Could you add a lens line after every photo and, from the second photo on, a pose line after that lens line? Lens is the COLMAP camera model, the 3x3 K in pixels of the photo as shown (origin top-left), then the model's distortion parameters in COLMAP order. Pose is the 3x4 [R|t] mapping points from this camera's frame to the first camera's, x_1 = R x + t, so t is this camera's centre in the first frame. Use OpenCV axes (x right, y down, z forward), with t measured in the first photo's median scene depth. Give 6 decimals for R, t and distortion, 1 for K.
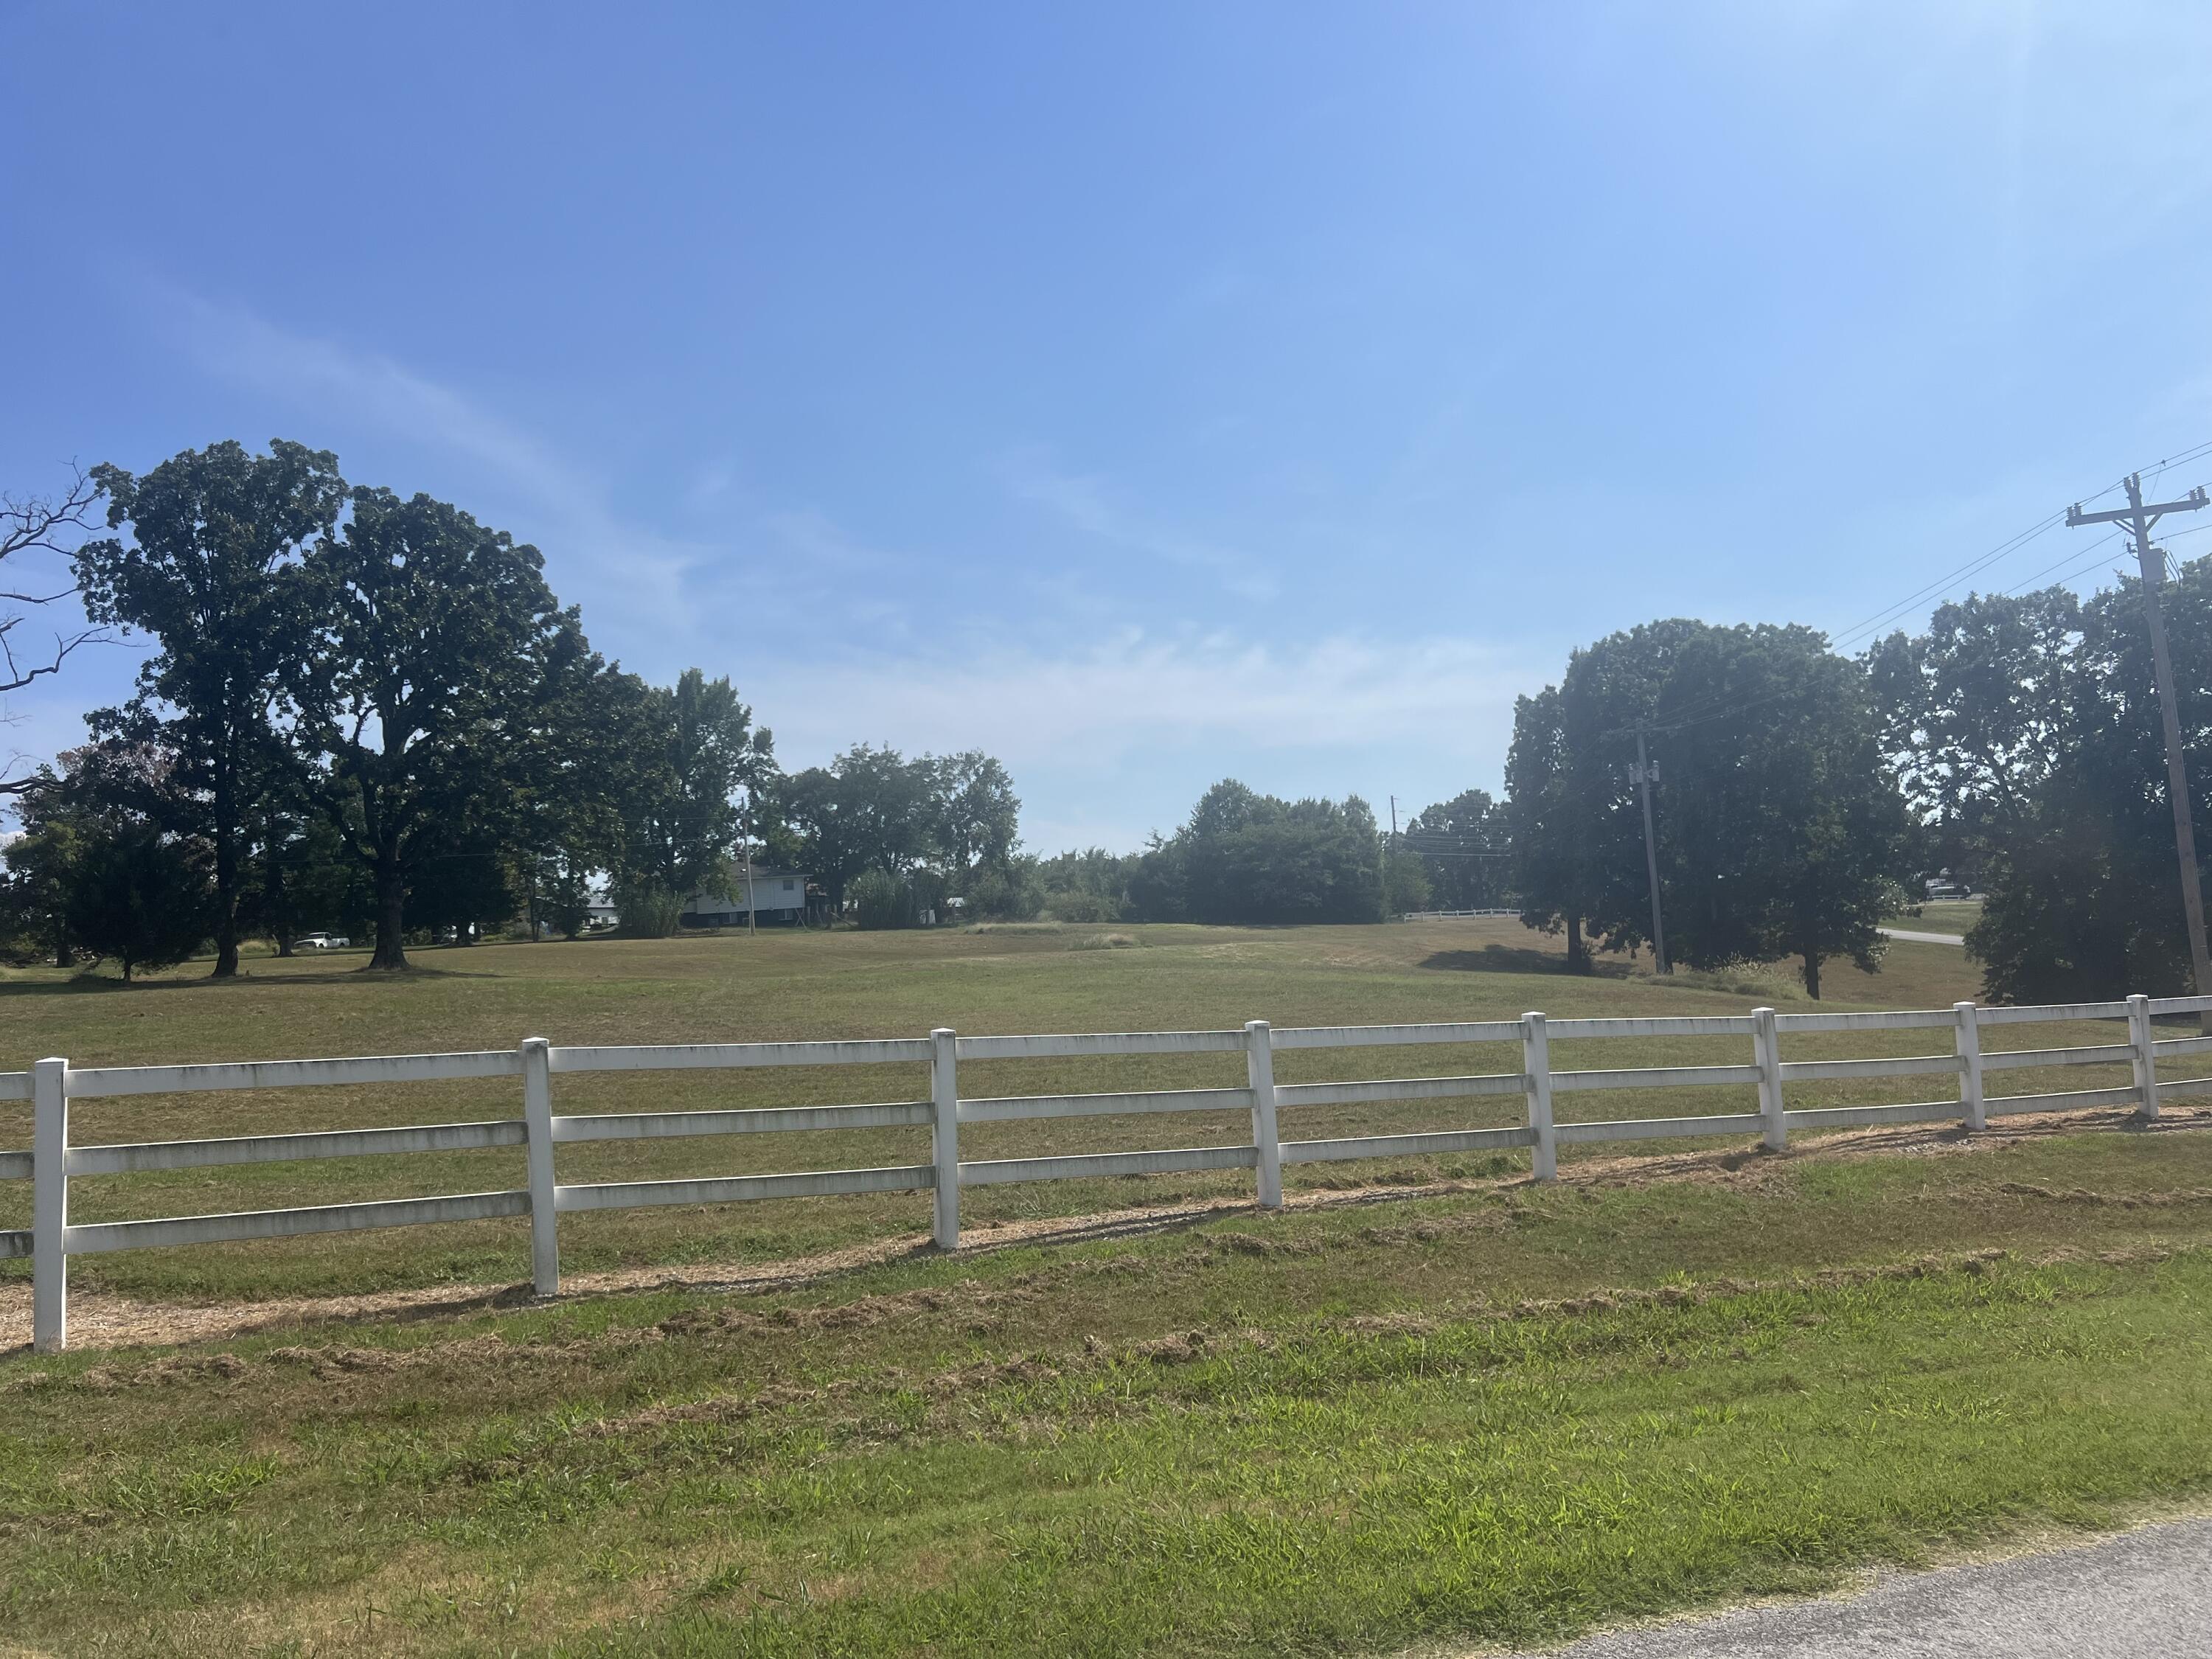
lens RADIAL K [[1642.0, 0, 1109.2], [0, 1642.0, 852.9], [0, 0, 1]] dist [0.059510, -0.069800]
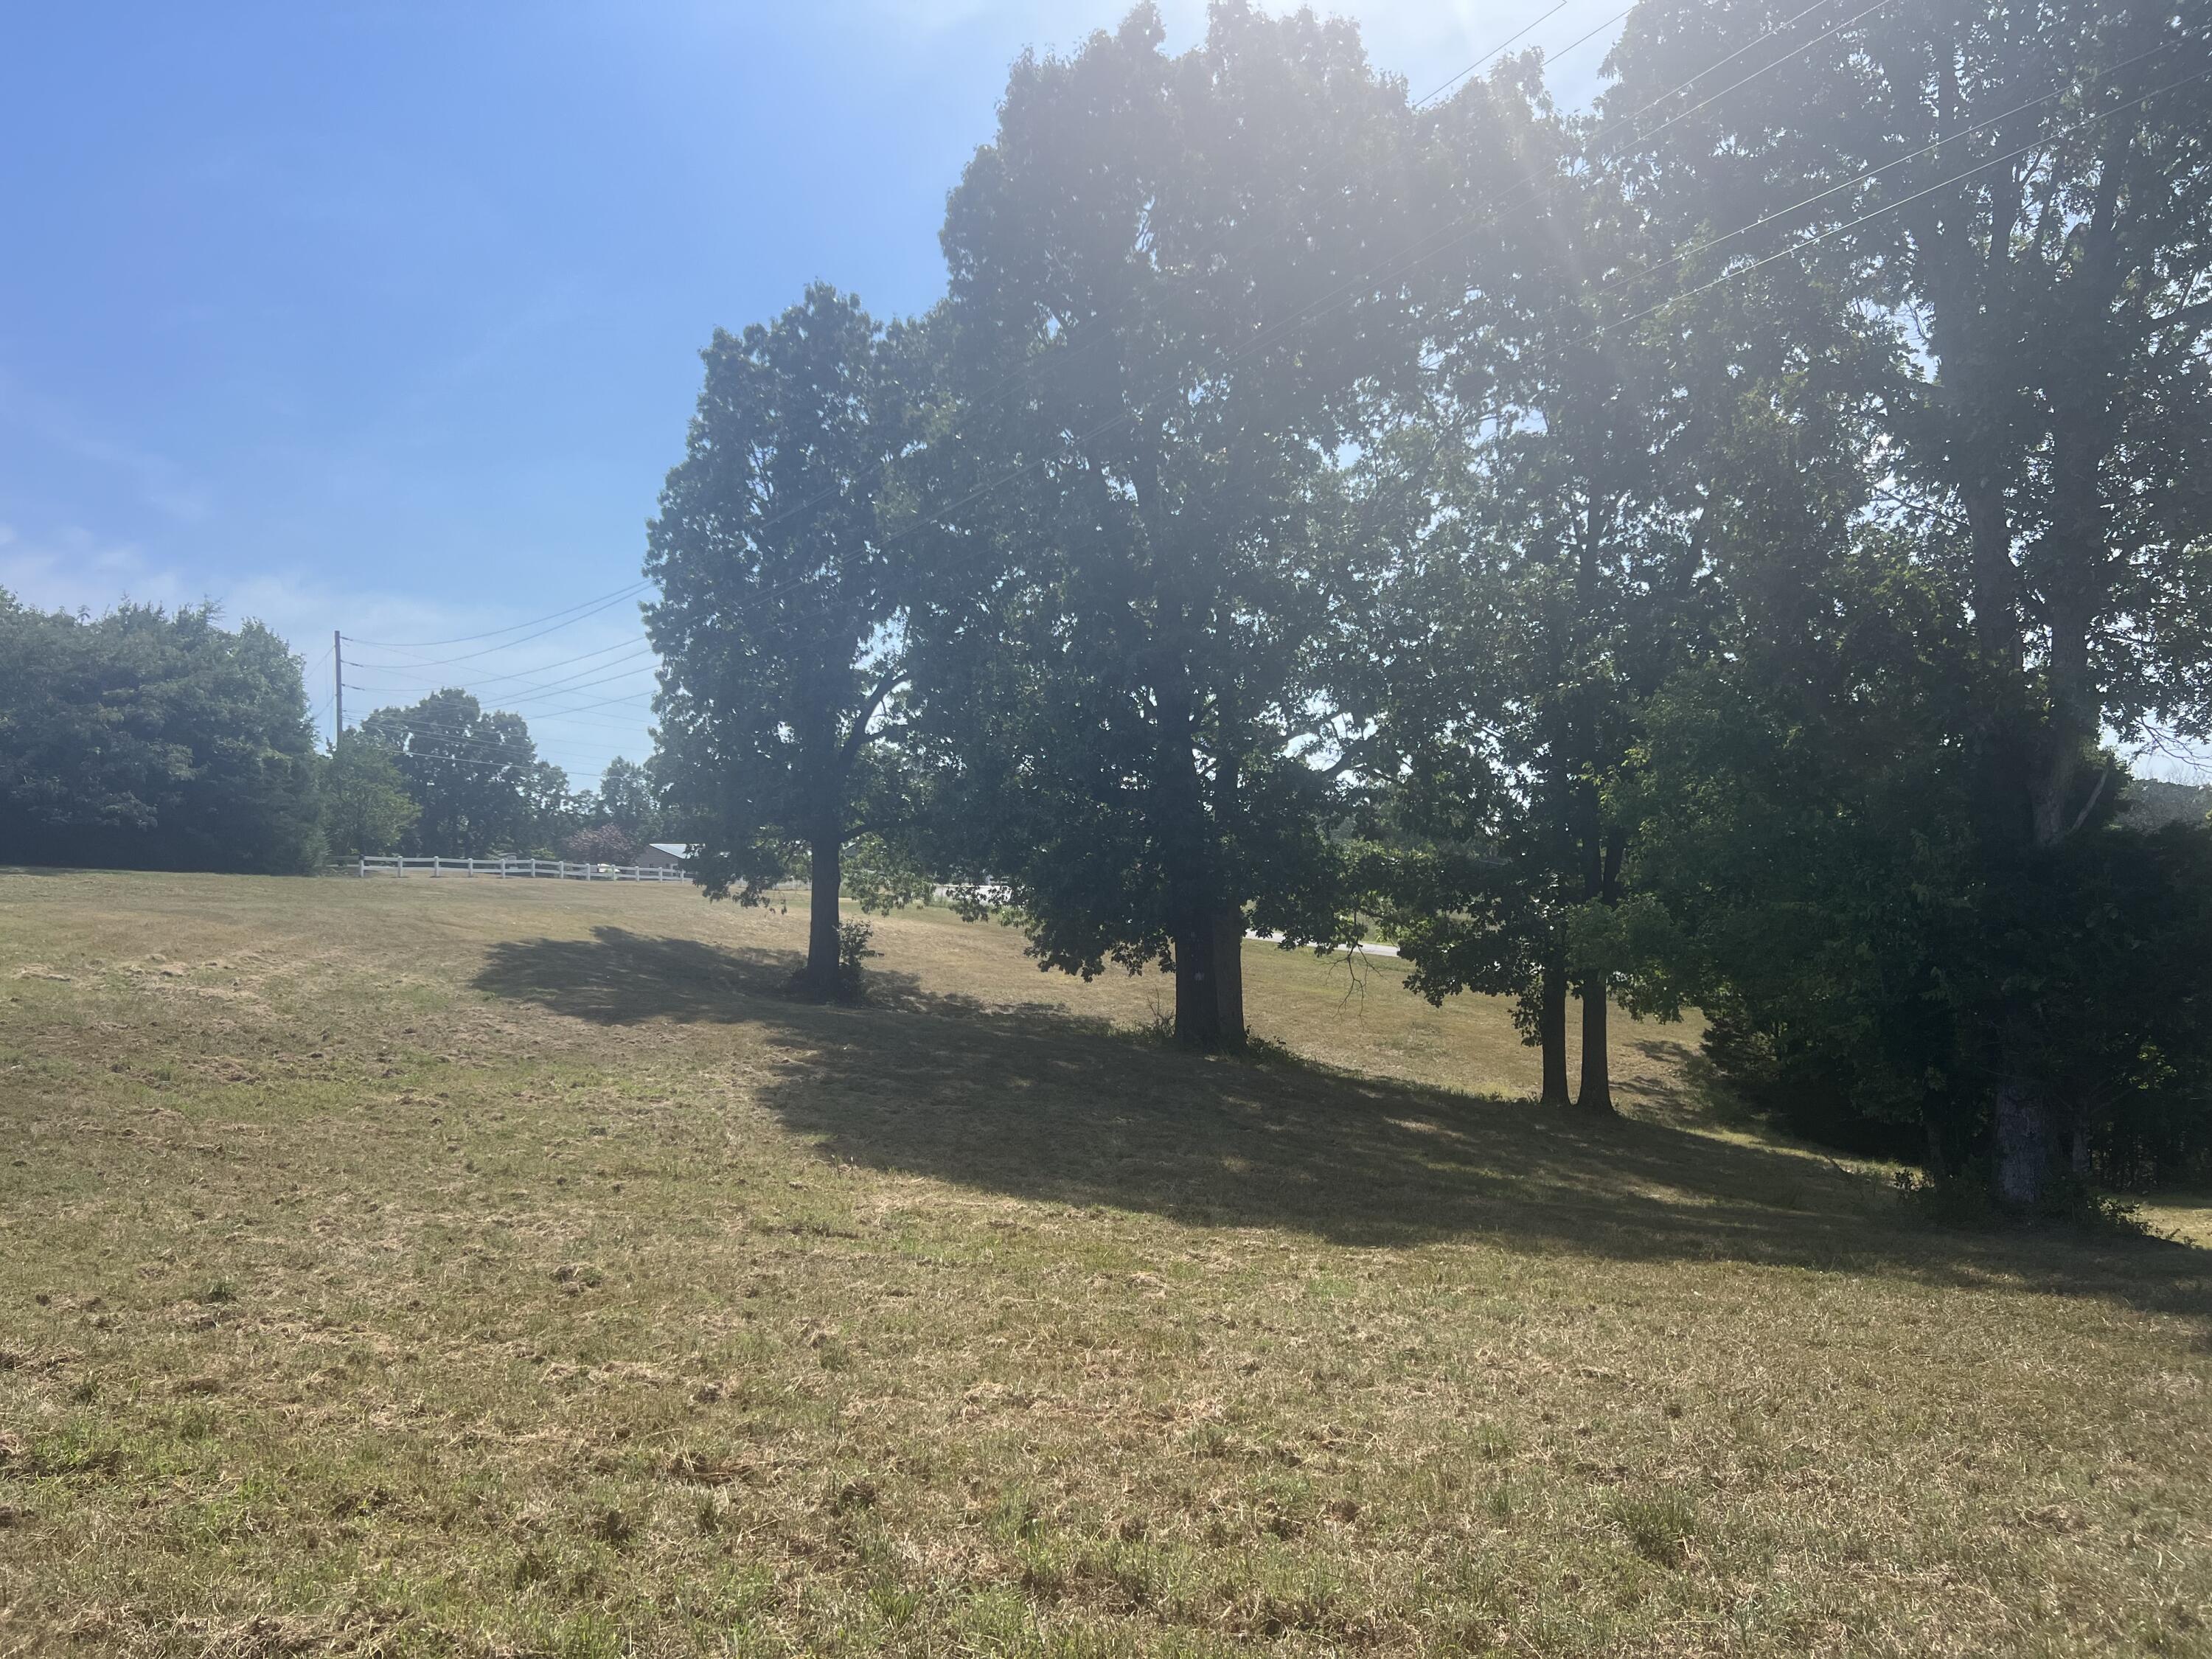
lens RADIAL K [[1642.0, 0, 1078.1], [0, 1642.0, 863.2], [0, 0, 1]] dist [0.059510, -0.069800]
pose [[0.813285, 0.047296, 0.579940, 0.166347], [-0.054966, 0.998479, -0.004347, 0.067328], [-0.579264, -0.028342, 0.814647, 1.152729]]
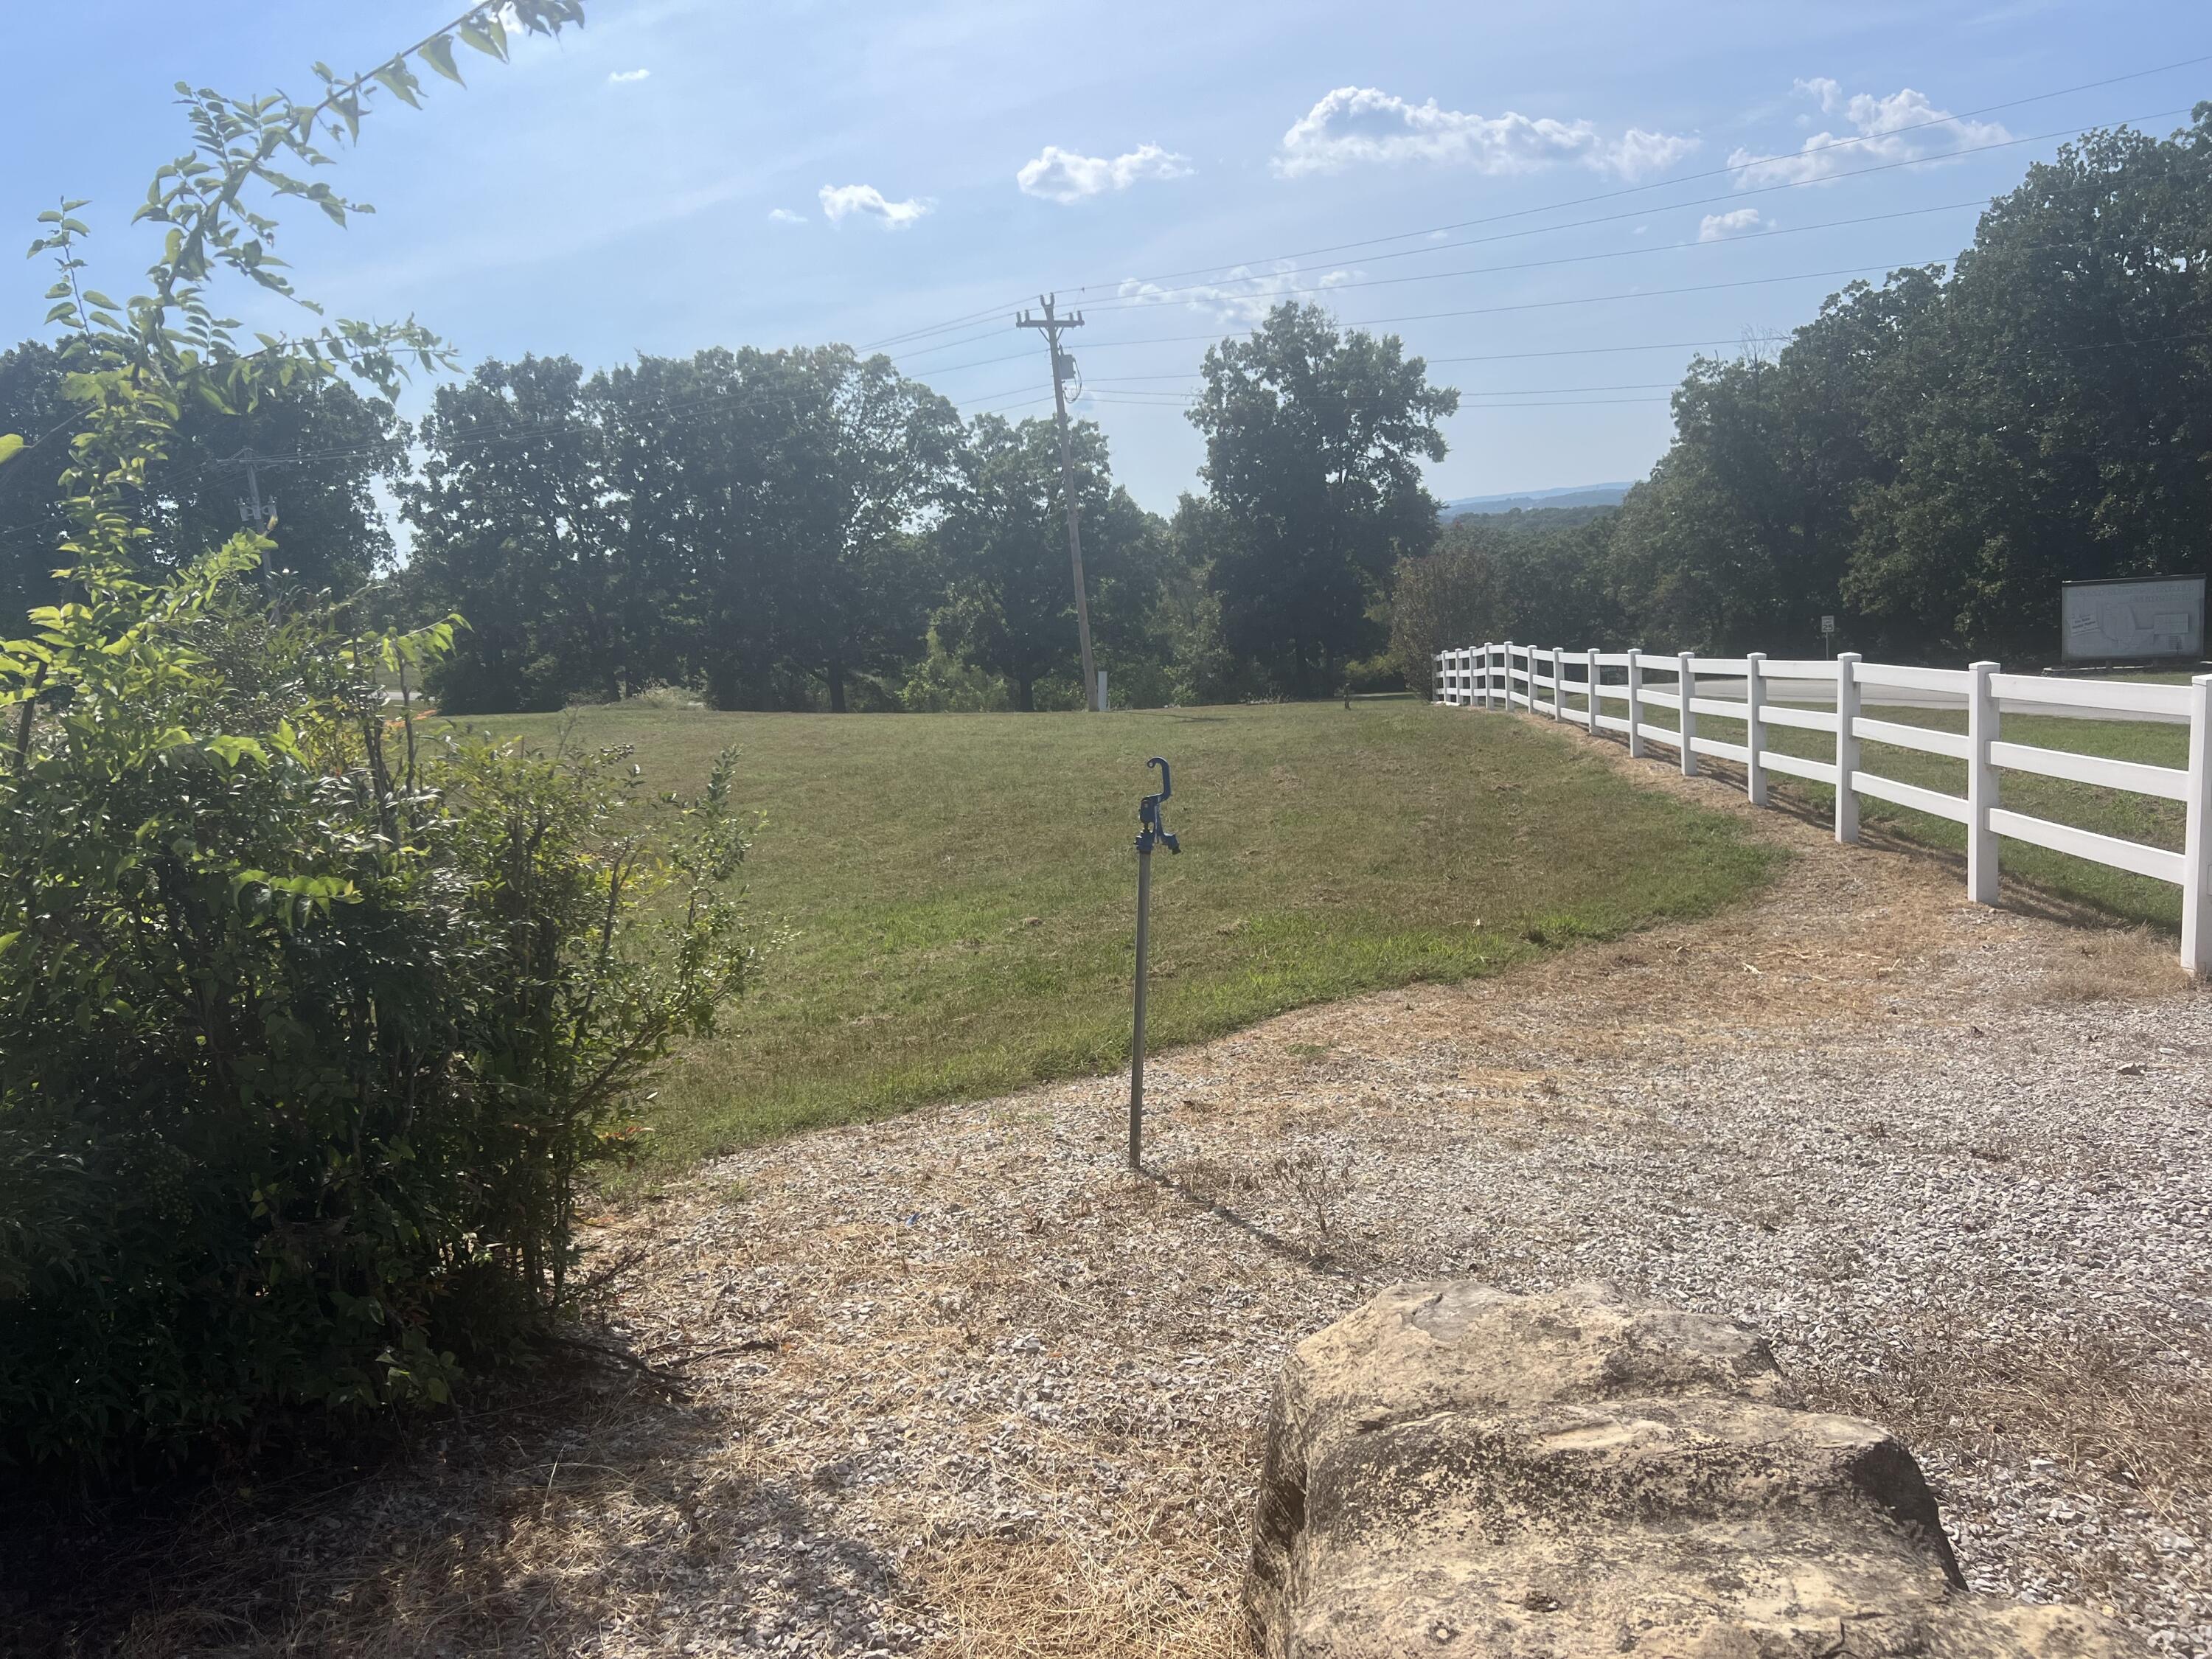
lens RADIAL K [[1642.0, 0, 1098.8], [0, 1642.0, 846.6], [0, 0, 1]] dist [0.059510, -0.069800]
pose [[0.510156, -0.129630, 0.850257, -0.273254], [0.011066, 0.989484, 0.144217, 0.009533], [-0.860011, -0.064164, 0.506225, 0.135515]]
